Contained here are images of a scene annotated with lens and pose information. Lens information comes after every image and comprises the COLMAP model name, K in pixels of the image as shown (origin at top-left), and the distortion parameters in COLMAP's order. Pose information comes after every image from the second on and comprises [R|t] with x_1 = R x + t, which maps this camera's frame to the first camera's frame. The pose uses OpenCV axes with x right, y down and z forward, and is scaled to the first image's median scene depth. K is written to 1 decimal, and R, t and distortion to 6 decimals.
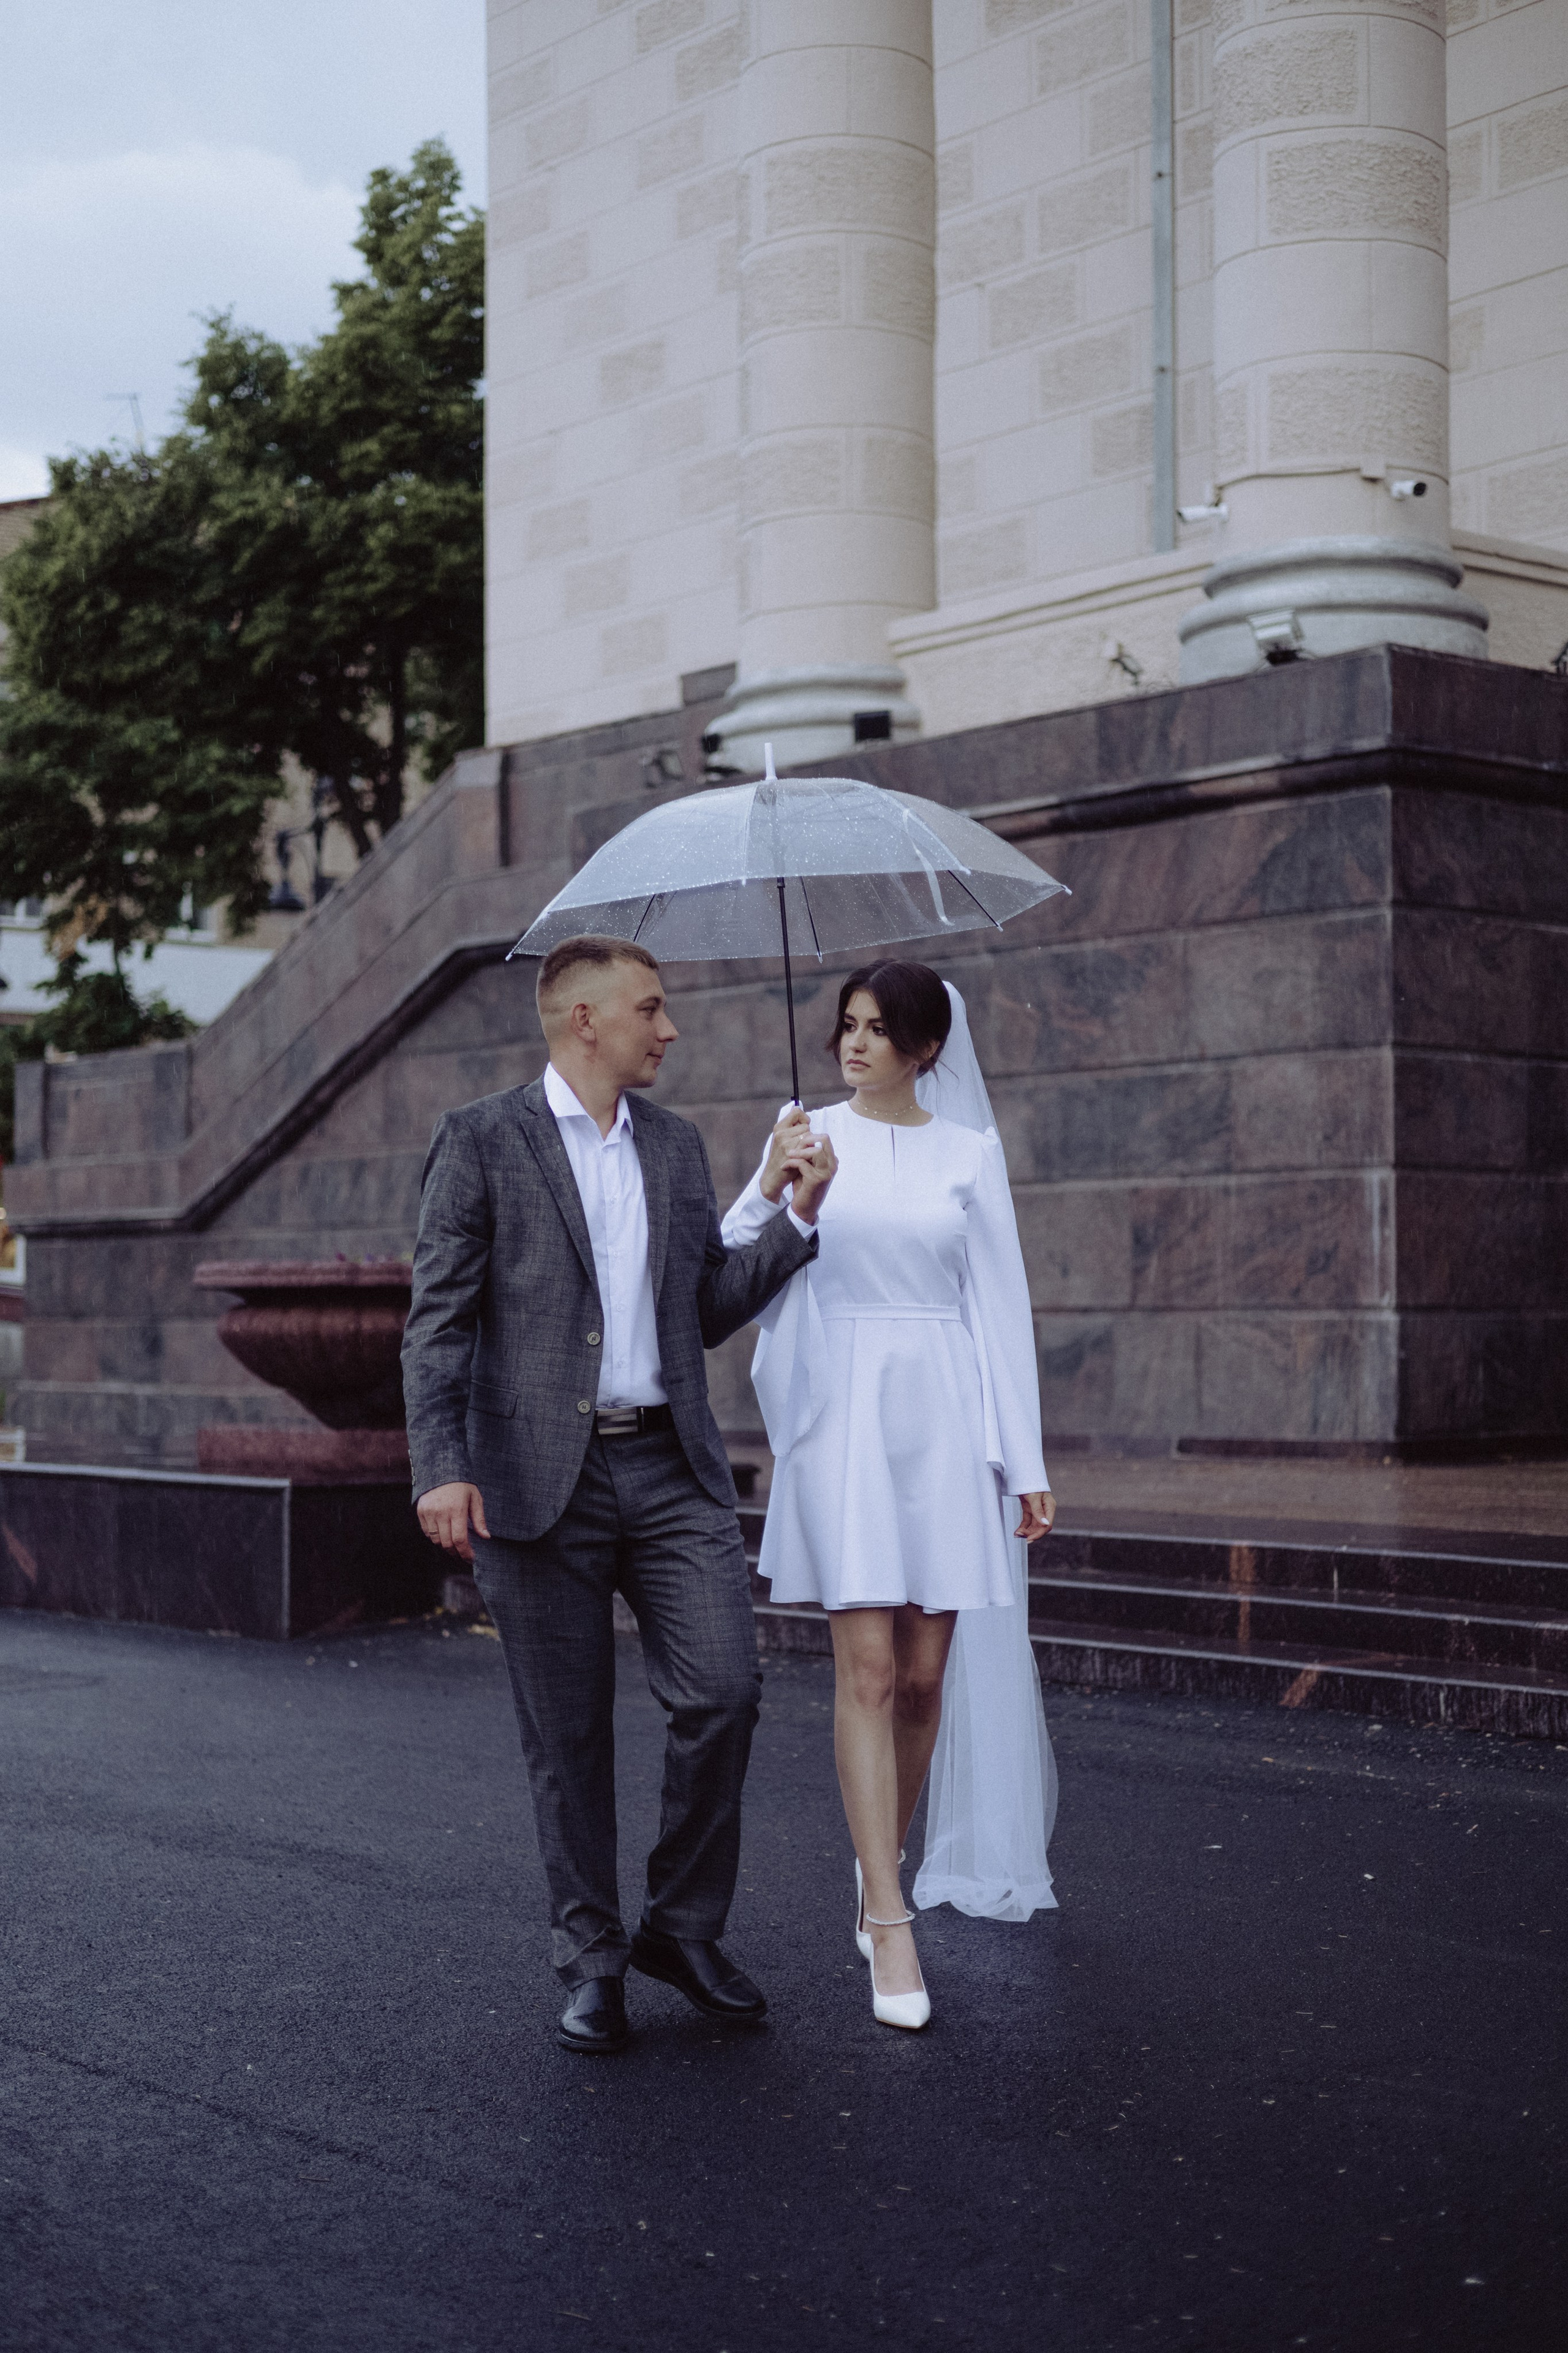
lens RADIAL K [[3365.0, 0, 784.0], [0, 3365.0, 1176.5], [0, 0, 1]] dist [-0.002560, 0.081293]
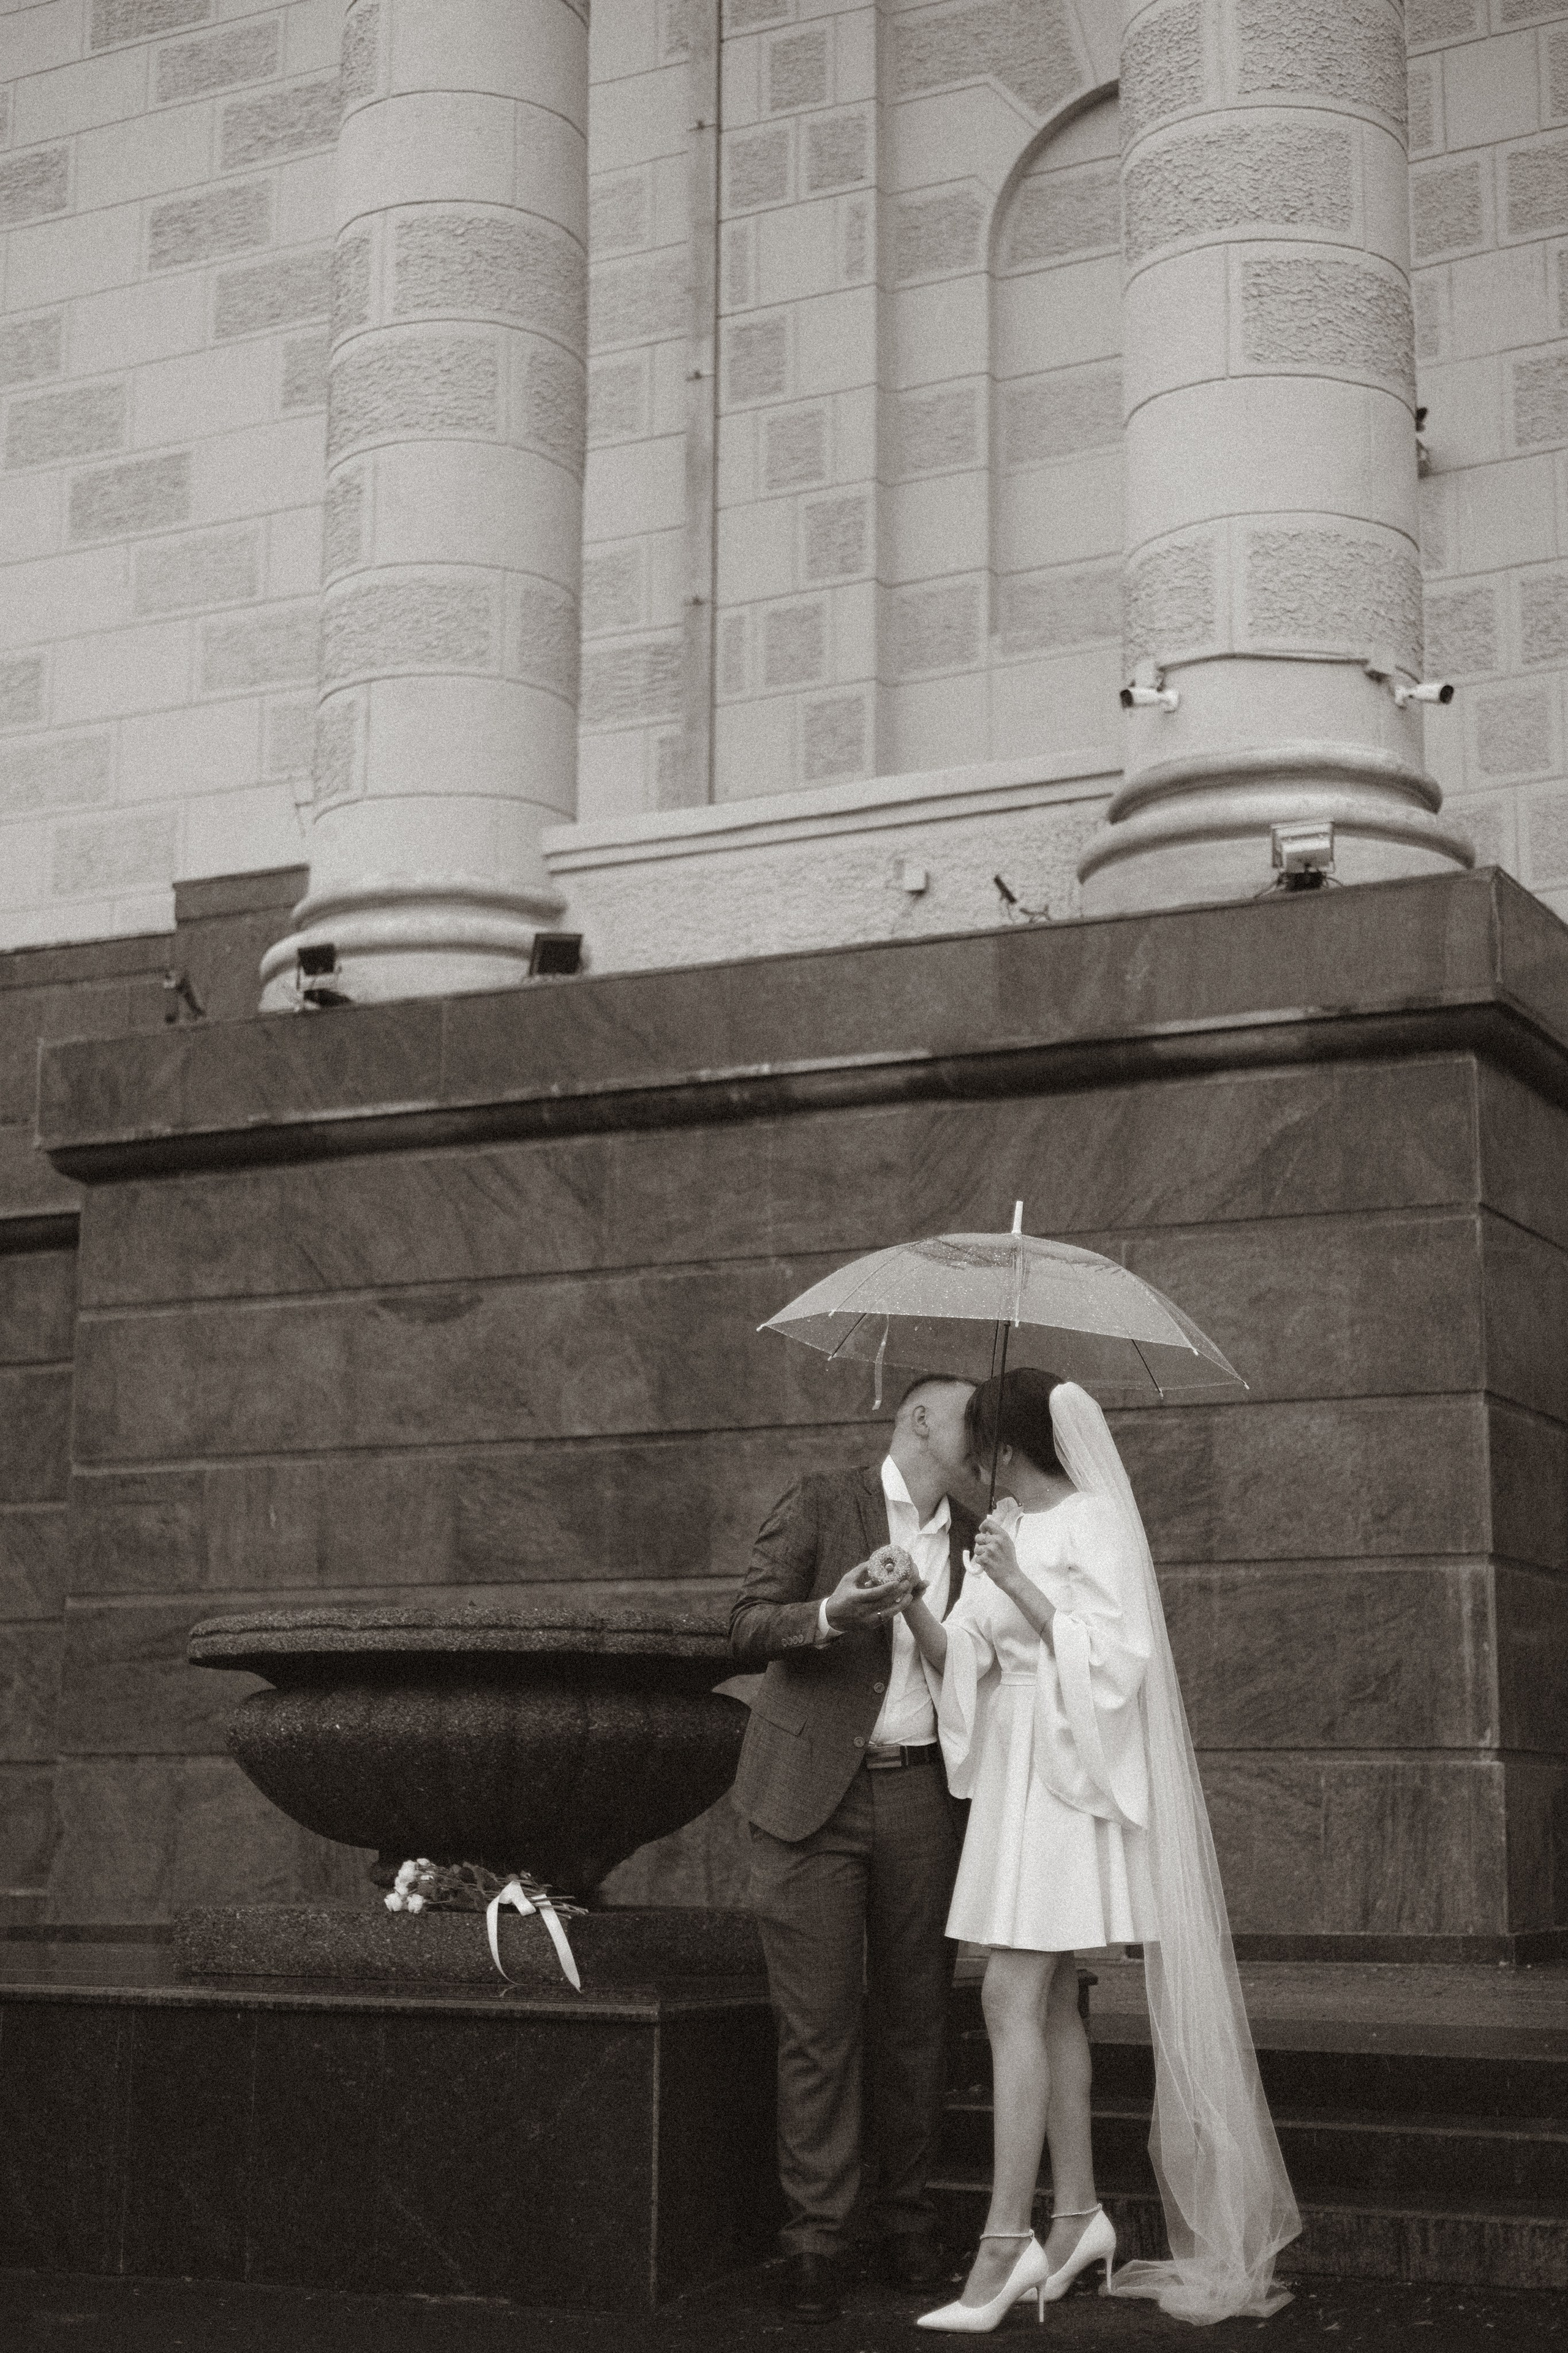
lens RADIAL K [[3494.6, 0, 783.6], [0, 3494.6, 1126.0], [0, 0, 1]] dist [0.021181, 0.003725]
pose [[0.919653, 0.086685, 0.383046, -0.253756], [-0.026697, 0.986879, -0.159239, 0.028664], [-0.391823, 0.136219, 0.909900, 0.329070]]
